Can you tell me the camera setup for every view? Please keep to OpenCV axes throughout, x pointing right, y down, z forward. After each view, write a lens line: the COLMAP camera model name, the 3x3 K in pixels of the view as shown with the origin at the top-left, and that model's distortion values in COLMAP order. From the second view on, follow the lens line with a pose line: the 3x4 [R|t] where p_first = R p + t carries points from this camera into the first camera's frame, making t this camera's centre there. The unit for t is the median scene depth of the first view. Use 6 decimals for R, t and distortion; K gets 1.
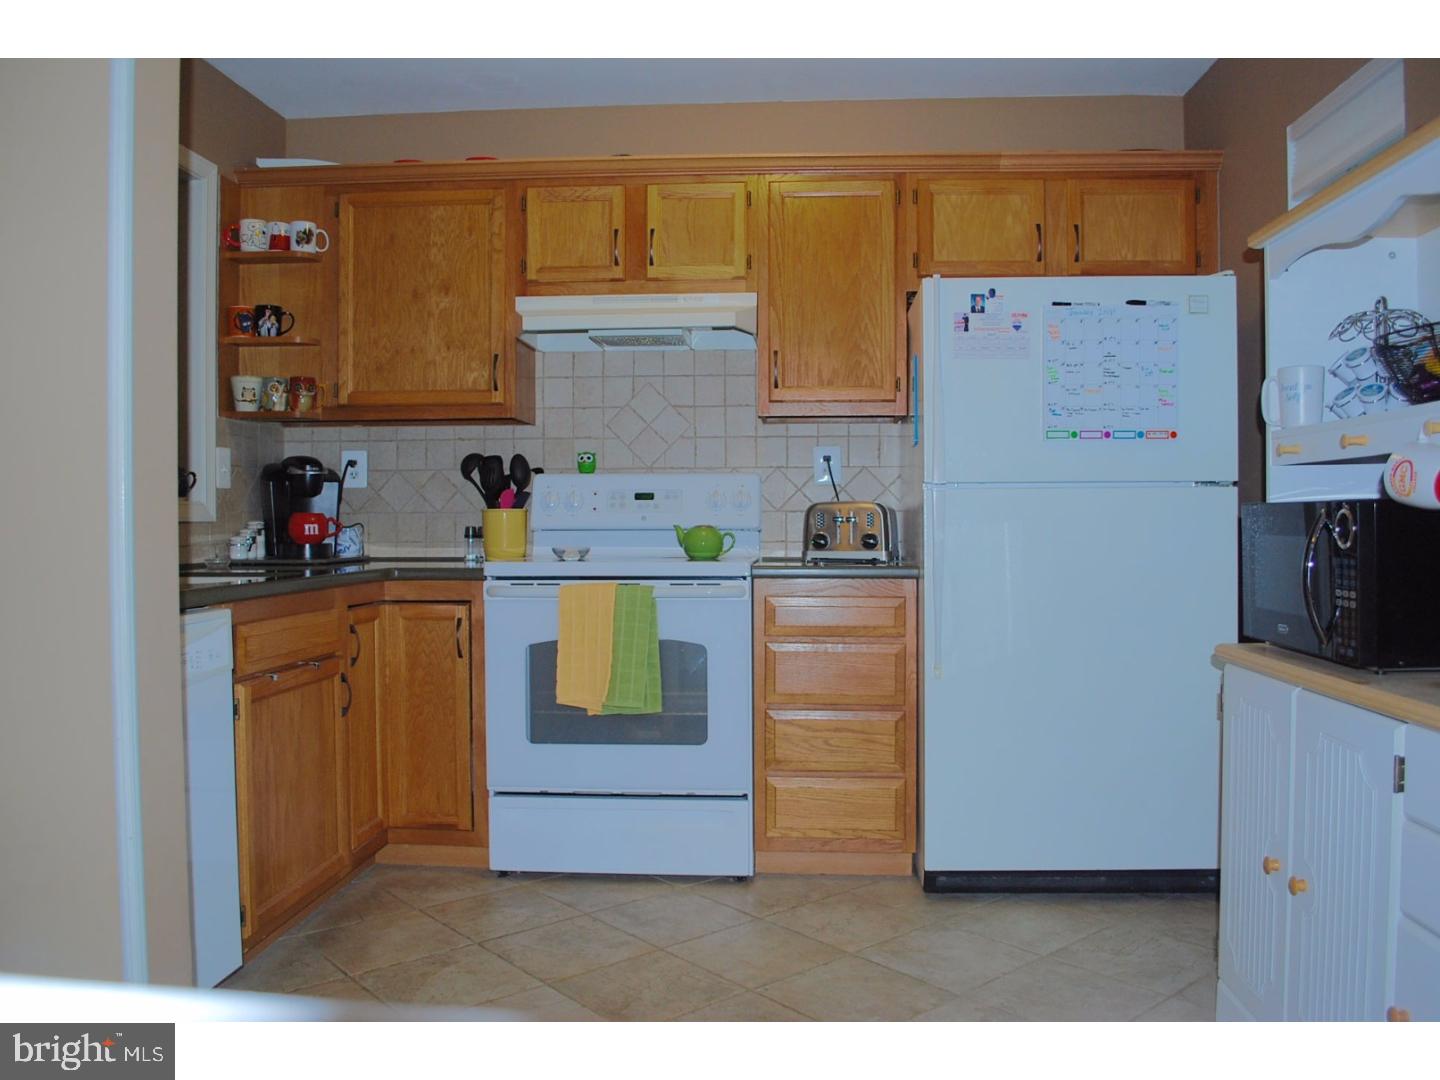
lens RADIAL K [[1140.5, 0, 731.3], [0, 1140.5, 541.7], [0, 0, 1]] dist [-0.088591, 0.019285]
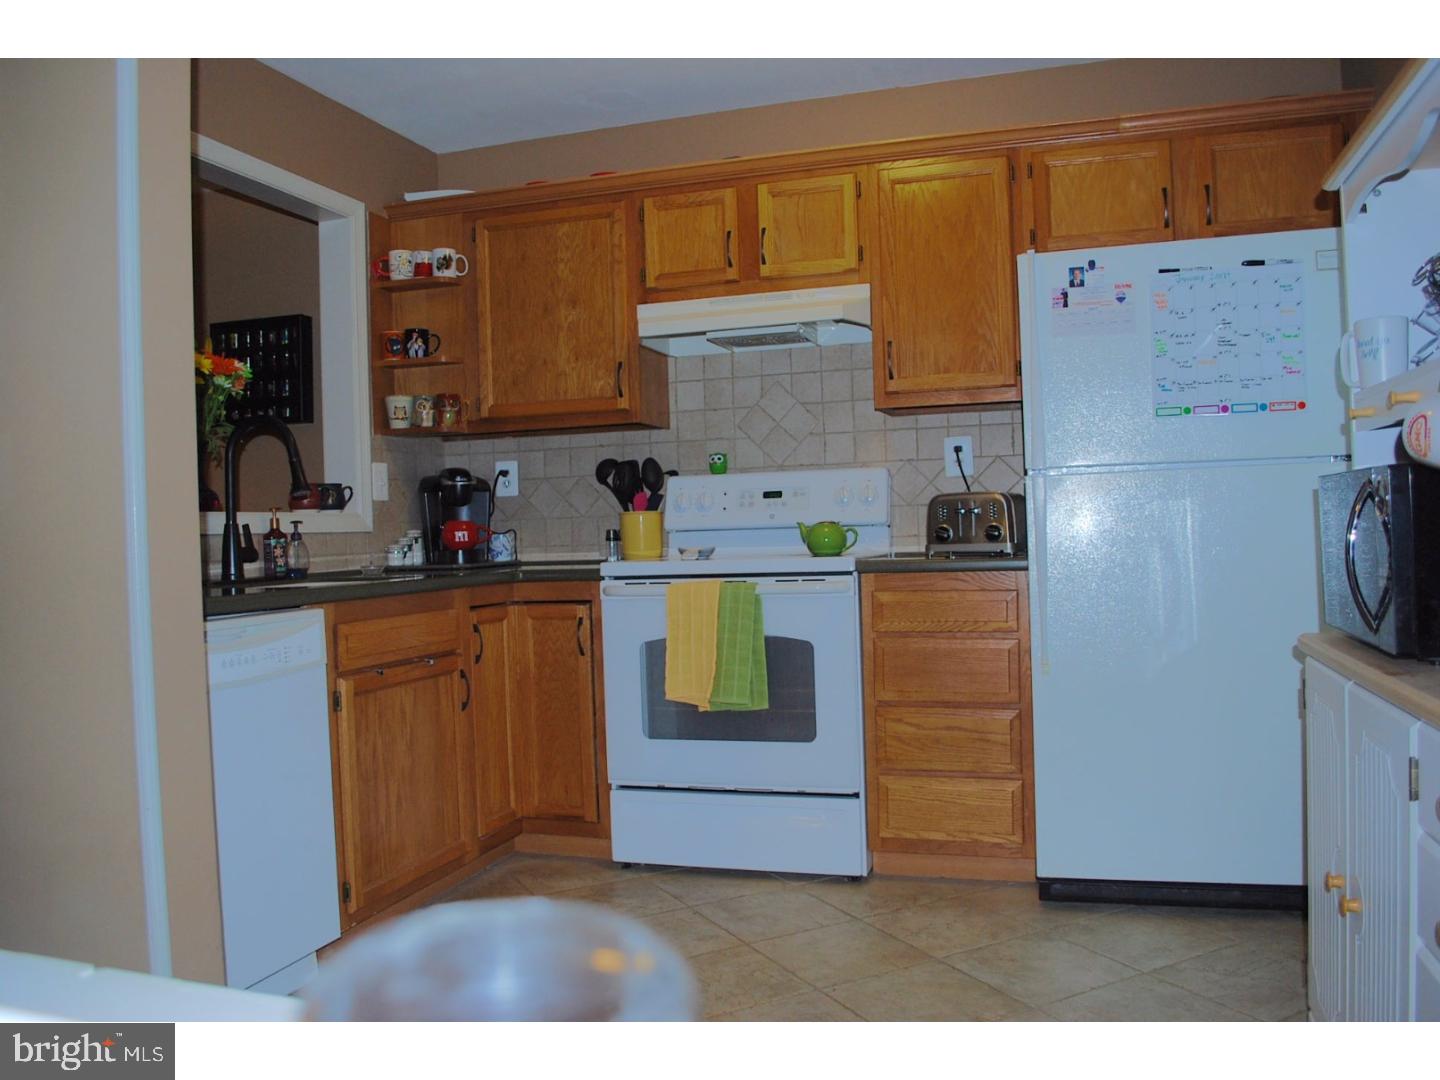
lens RADIAL K [[1140.5, 0, 728.3], [0, 1140.5, 541.1], [0, 0, 1]] dist [-0.088591, 0.019285]
pose [[0.972068, -0.025722, -0.233285, 0.135107], [0.024730, 0.999668, -0.007179, 0.008297], [0.233392, 0.001209, 0.972382, 0.017579]]
